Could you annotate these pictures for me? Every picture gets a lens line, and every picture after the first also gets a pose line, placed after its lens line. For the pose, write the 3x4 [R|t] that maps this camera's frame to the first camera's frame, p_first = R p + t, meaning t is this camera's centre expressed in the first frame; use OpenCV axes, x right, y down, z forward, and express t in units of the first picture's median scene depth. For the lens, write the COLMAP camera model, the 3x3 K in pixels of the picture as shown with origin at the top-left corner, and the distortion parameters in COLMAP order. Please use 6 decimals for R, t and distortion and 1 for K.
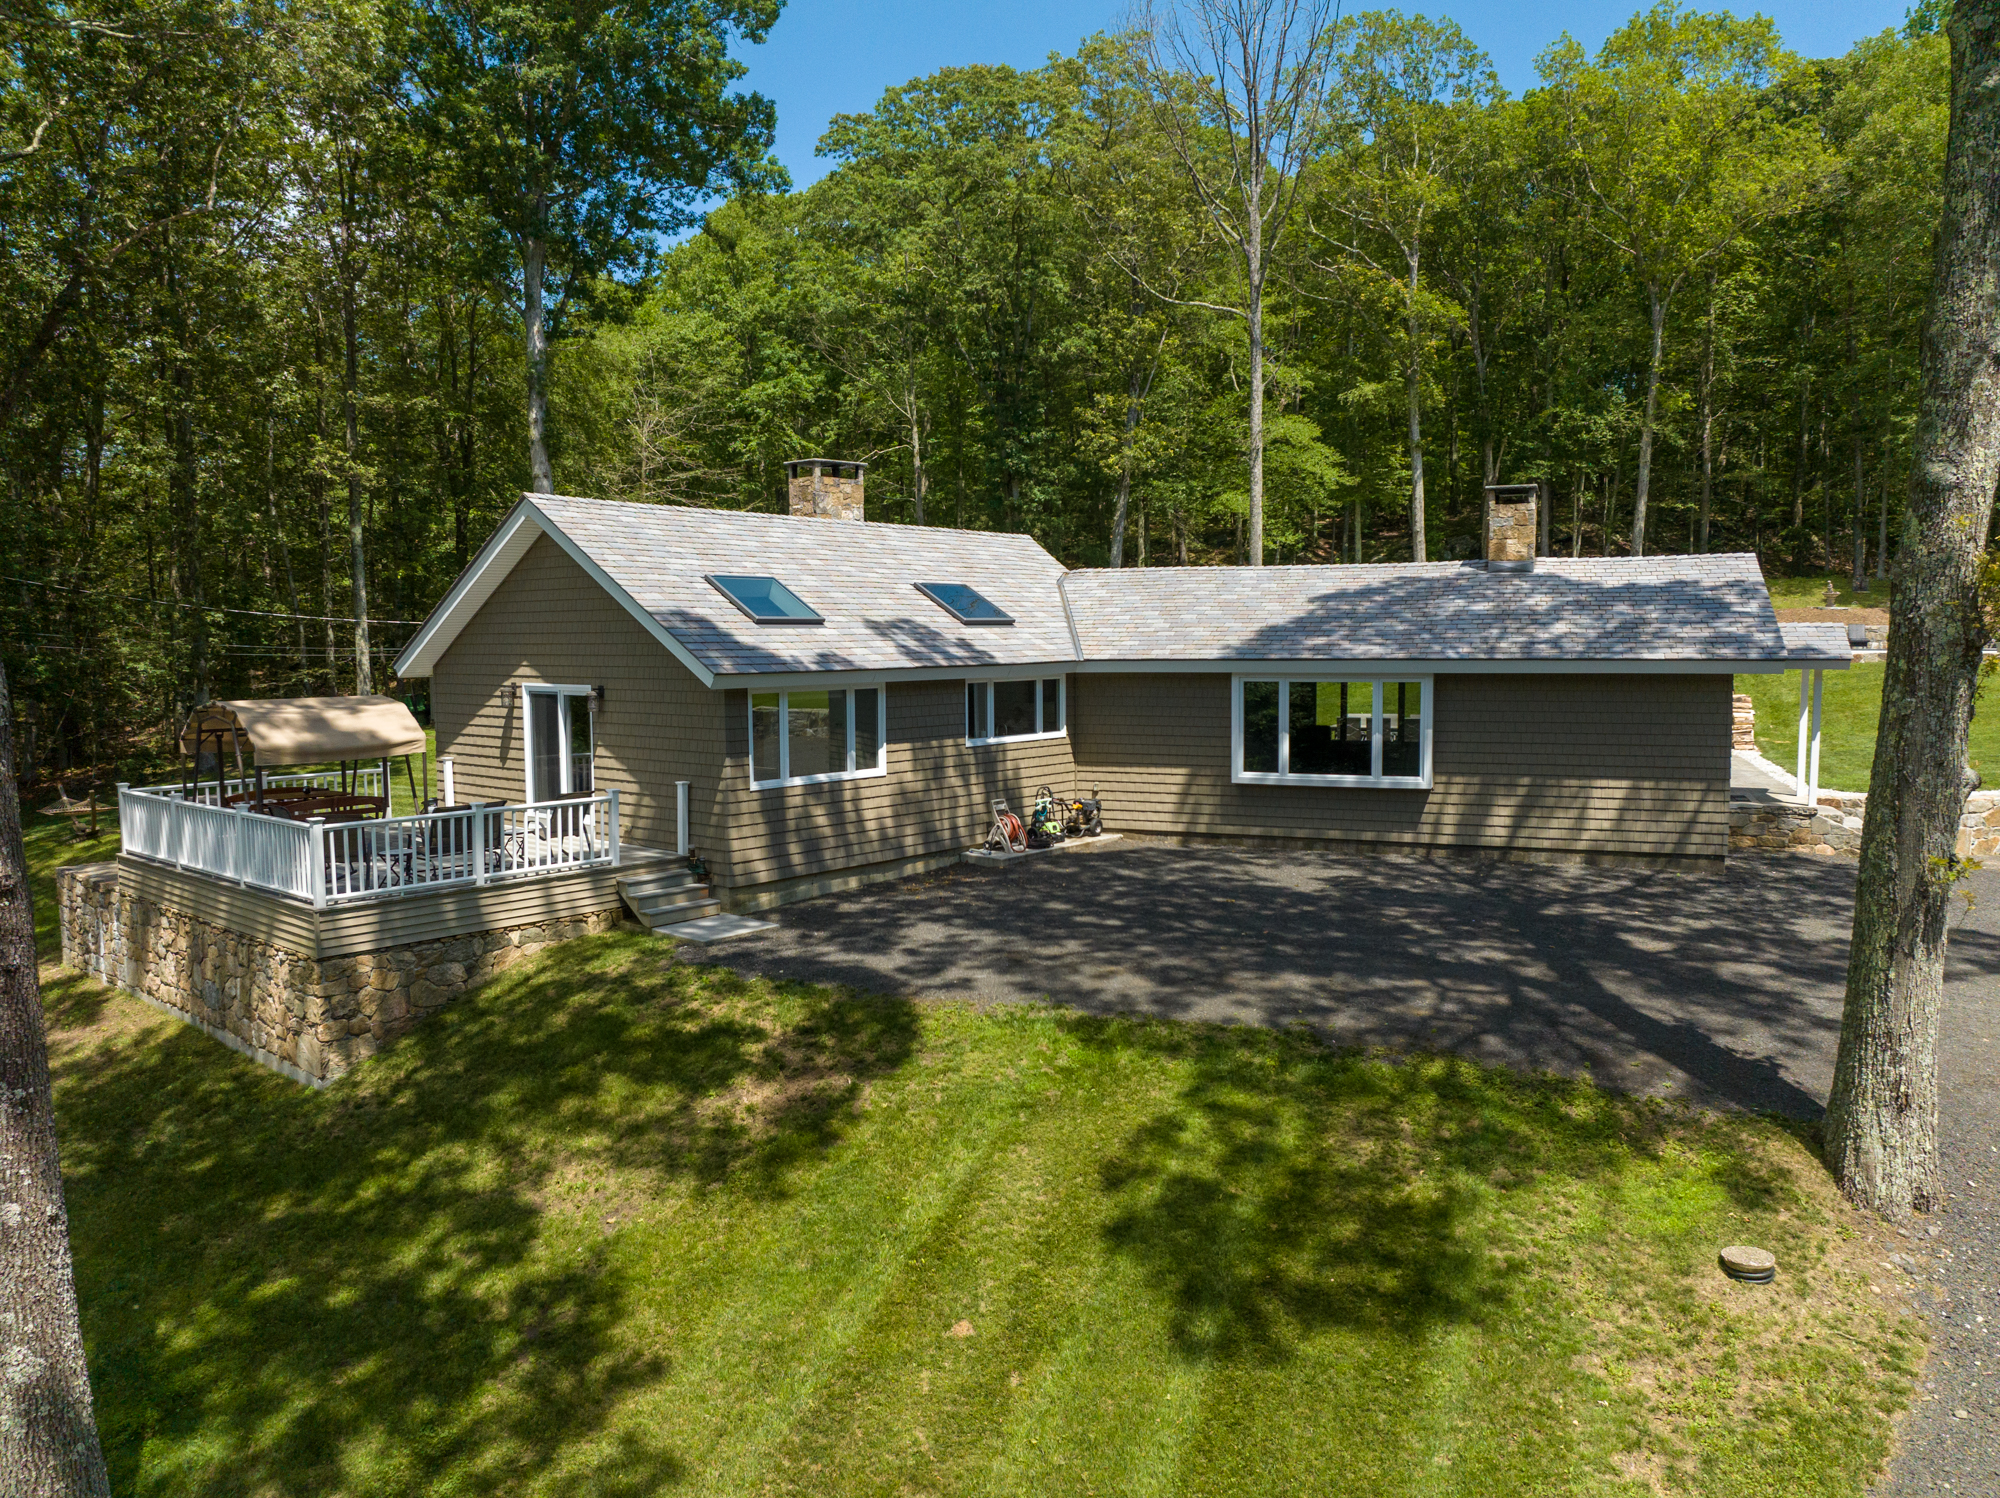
lens RADIAL K [[1421.6, 0, 1000.0], [0, 1421.6, 749.0], [0, 0, 1]] dist [0.003145, -0.052701]
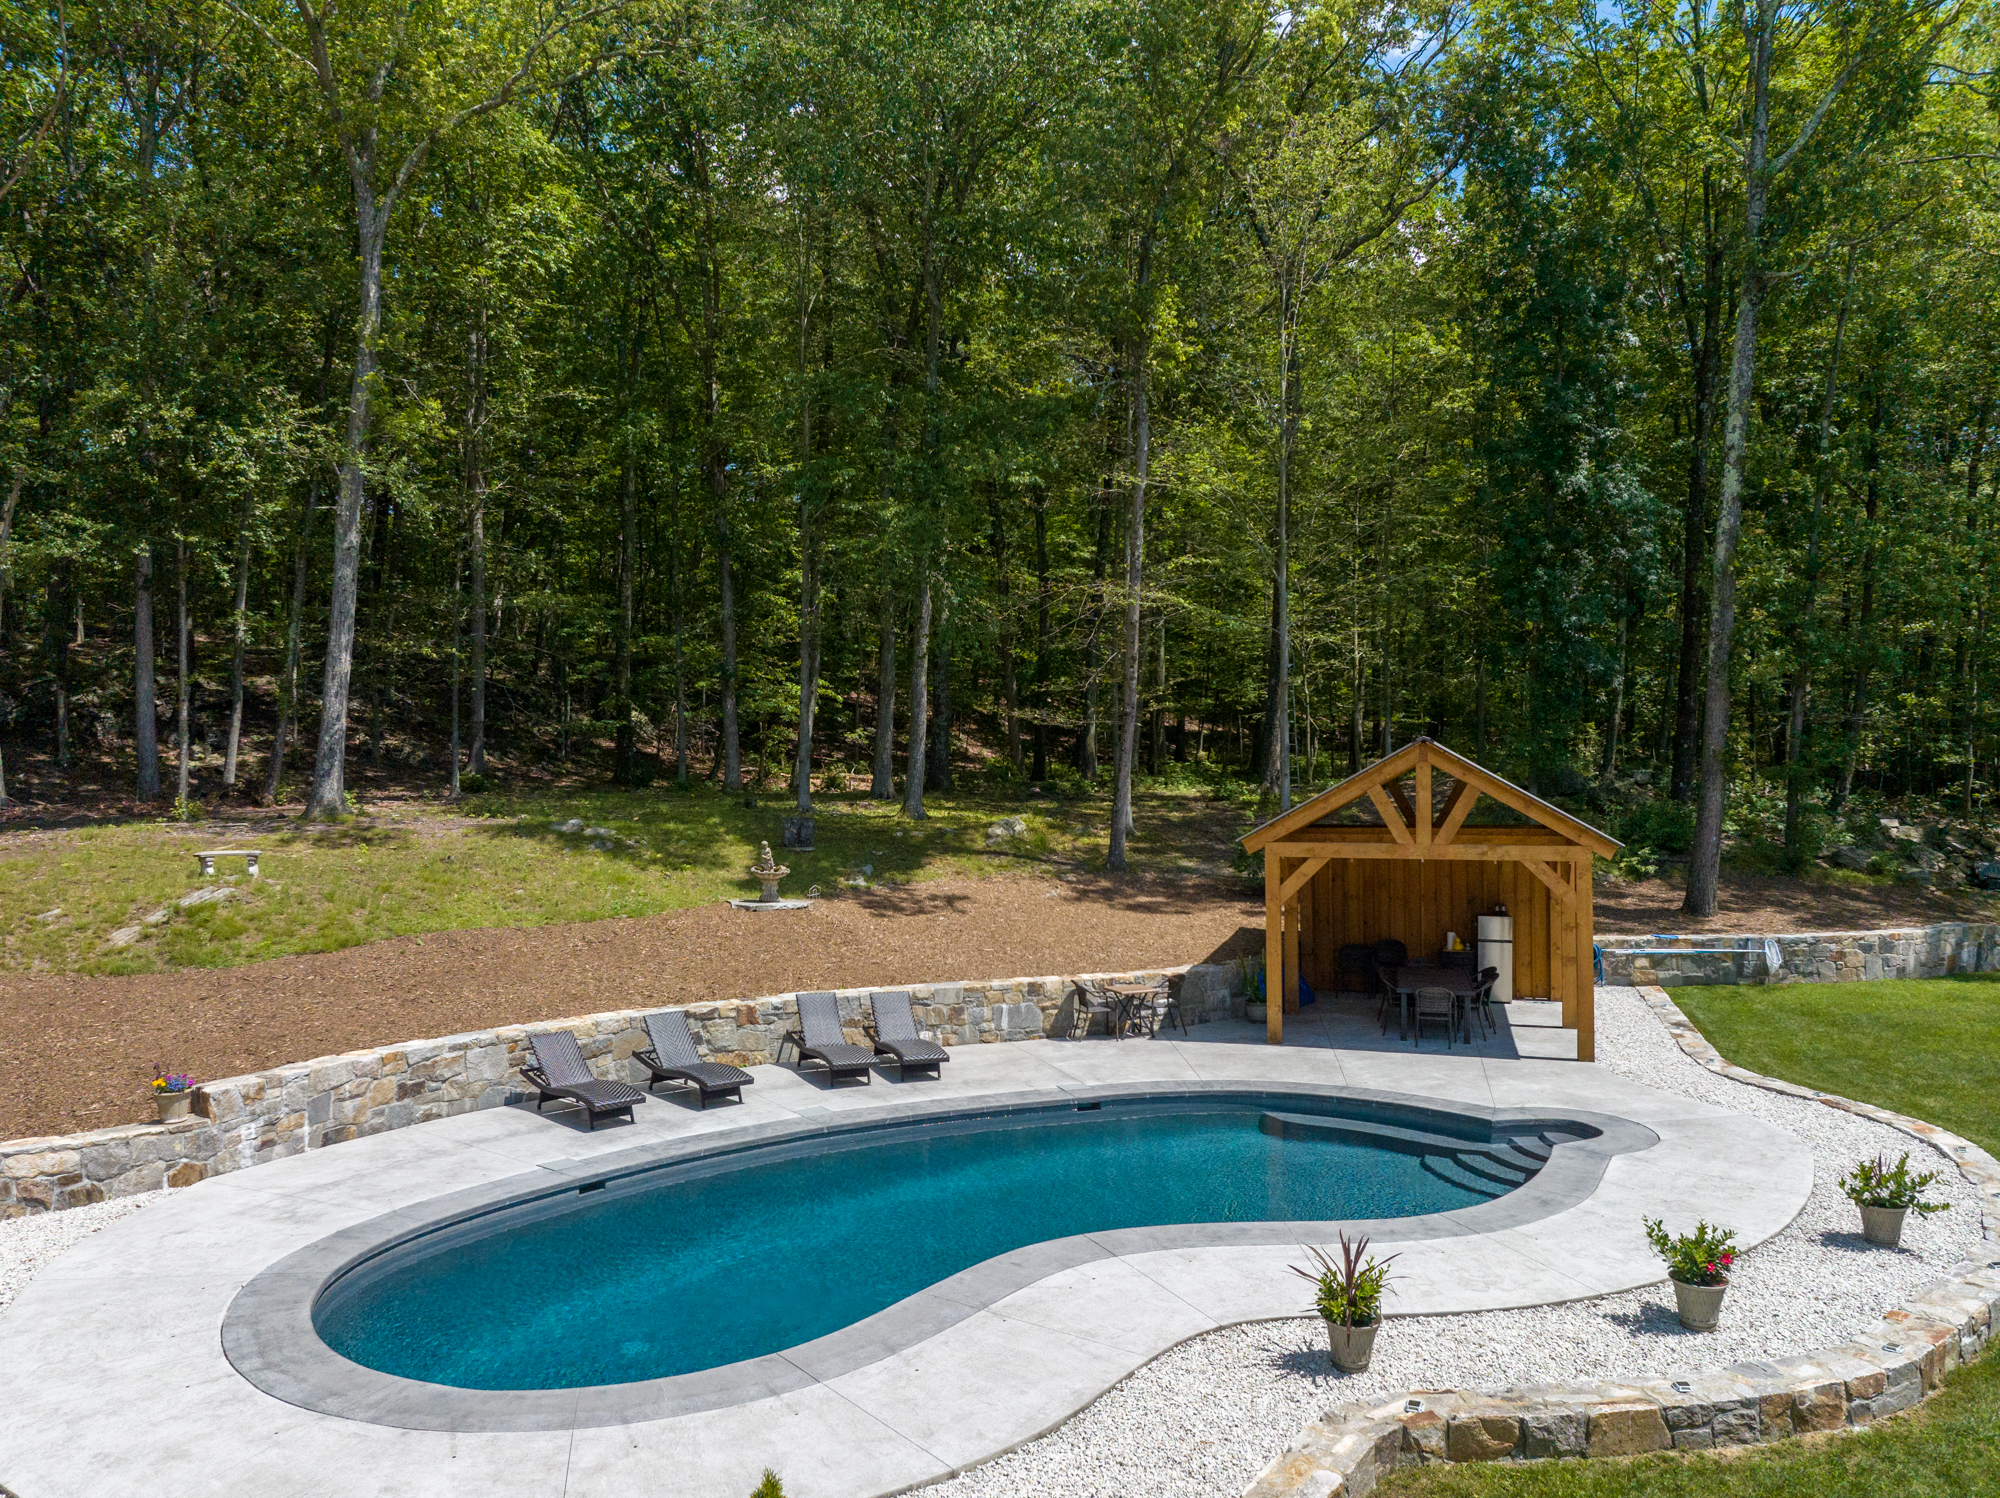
lens RADIAL K [[1421.6, 0, 1000.0], [0, 1421.6, 749.0], [0, 0, 1]] dist [0.003145, -0.052701]
pose [[0.652103, -0.007942, 0.758089, 0.258157], [0.000425, 0.999949, 0.010111, -0.146821], [-0.758130, -0.006271, 0.652073, 0.570333]]
